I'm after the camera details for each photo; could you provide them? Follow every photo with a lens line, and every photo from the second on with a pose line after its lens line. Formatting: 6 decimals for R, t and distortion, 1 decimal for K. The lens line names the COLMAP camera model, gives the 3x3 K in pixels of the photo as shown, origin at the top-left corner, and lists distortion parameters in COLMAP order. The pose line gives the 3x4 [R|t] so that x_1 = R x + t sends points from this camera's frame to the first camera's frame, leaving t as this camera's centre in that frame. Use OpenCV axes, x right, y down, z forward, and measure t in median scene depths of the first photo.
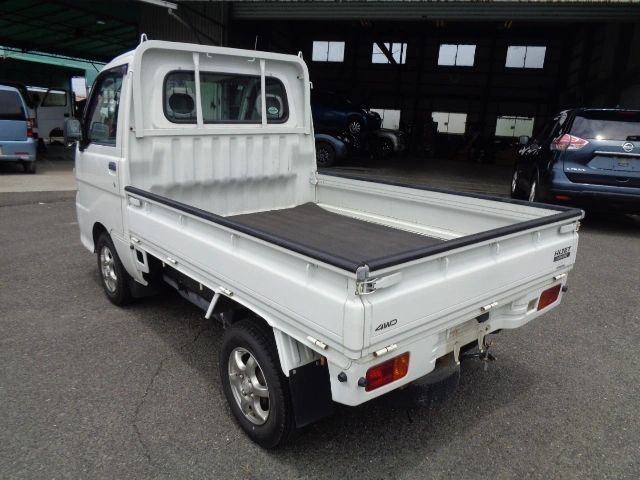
lens RADIAL K [[480.0, 0, 323.7], [0, 480.0, 236.9], [0, 0, 1]] dist [0.007740, -0.005017]
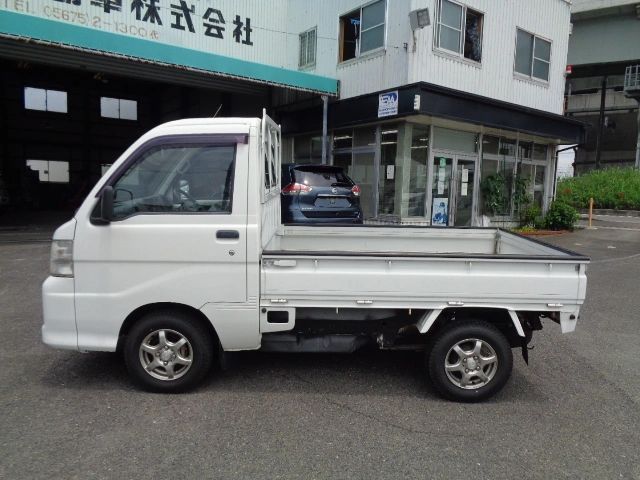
lens RADIAL K [[480.0, 0, 322.6], [0, 480.0, 237.4], [0, 0, 1]] dist [0.007740, -0.005017]
pose [[0.637354, -0.119382, 0.761267, -0.138550], [0.186189, 0.982512, -0.001805, -0.013992], [-0.747739, 0.142890, 0.648436, 0.028392]]
